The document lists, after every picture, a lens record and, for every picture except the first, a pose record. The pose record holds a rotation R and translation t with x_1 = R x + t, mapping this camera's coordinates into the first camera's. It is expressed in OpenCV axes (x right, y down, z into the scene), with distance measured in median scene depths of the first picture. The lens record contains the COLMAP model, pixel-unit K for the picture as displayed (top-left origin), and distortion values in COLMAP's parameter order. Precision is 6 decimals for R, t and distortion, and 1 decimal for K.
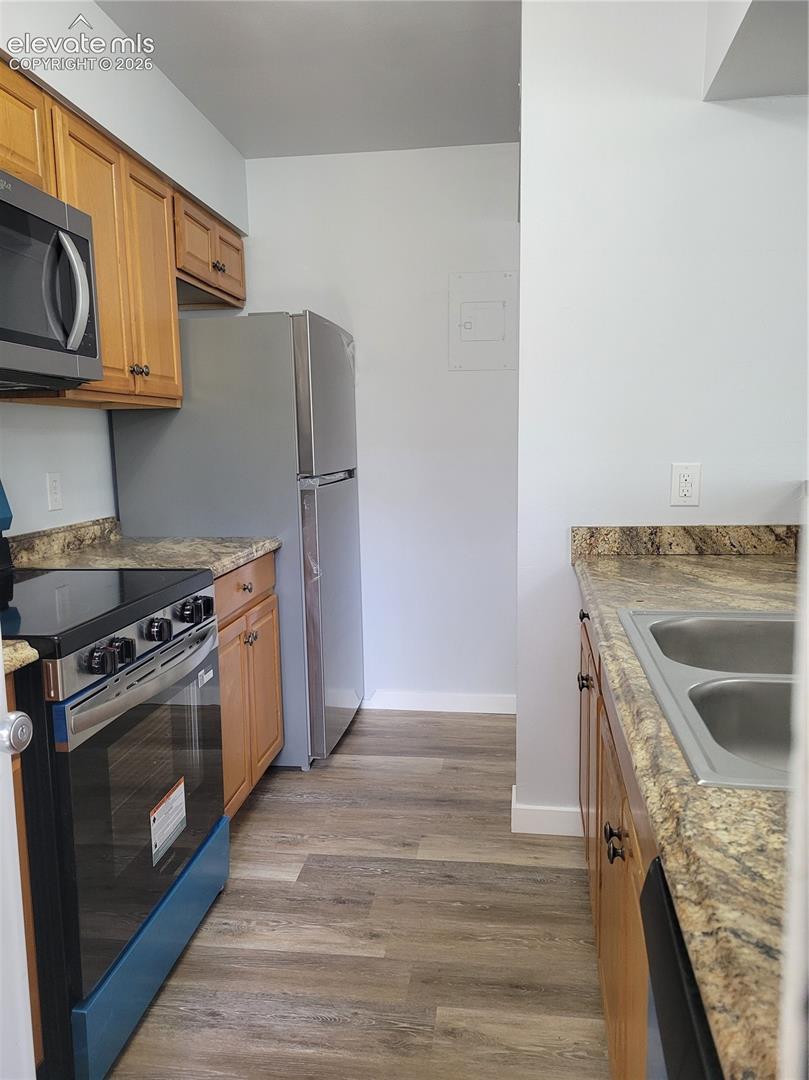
lens RADIAL K [[799.9, 0, 404.5], [0, 799.9, 540.0], [0, 0, 1]] dist [0.006348, -0.004400]
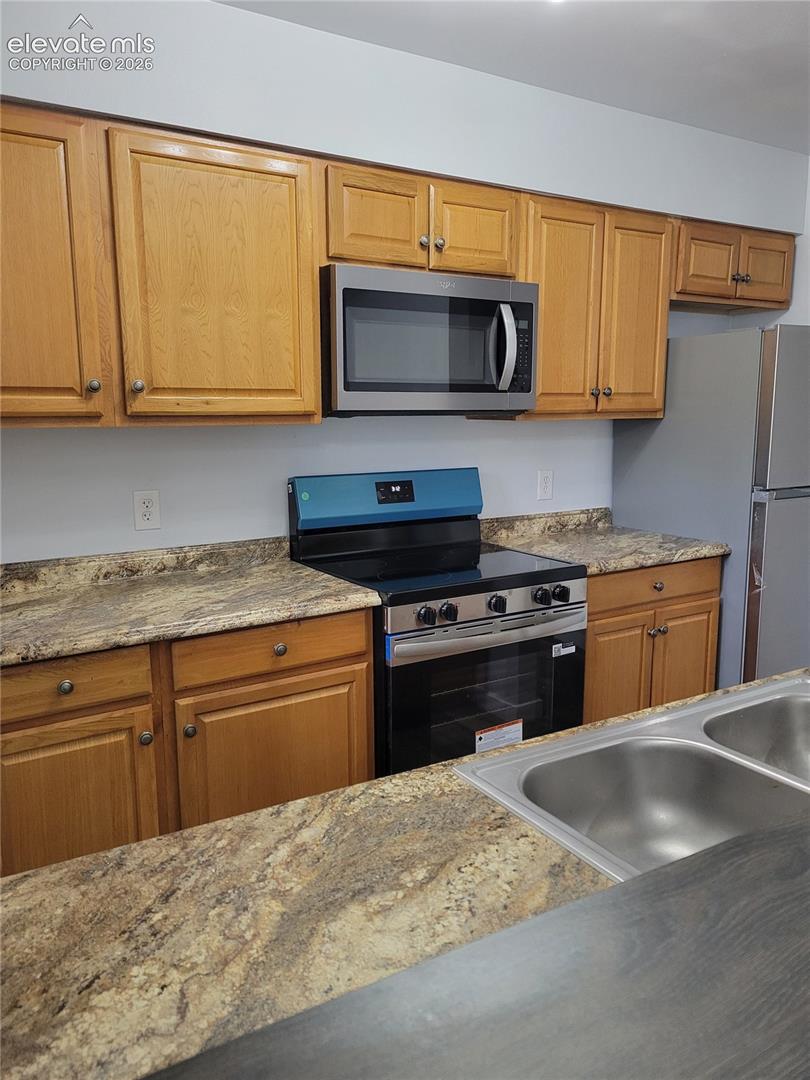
lens RADIAL K [[799.9, 0, 405.0], [0, 799.9, 540.0], [0, 0, 1]] dist [0.006348, -0.004400]
pose [[0.652560, 0.137082, -0.745234, 0.390578], [-0.105254, 0.990364, 0.090008, -0.067003], [0.750391, 0.019703, 0.660700, -0.010162]]
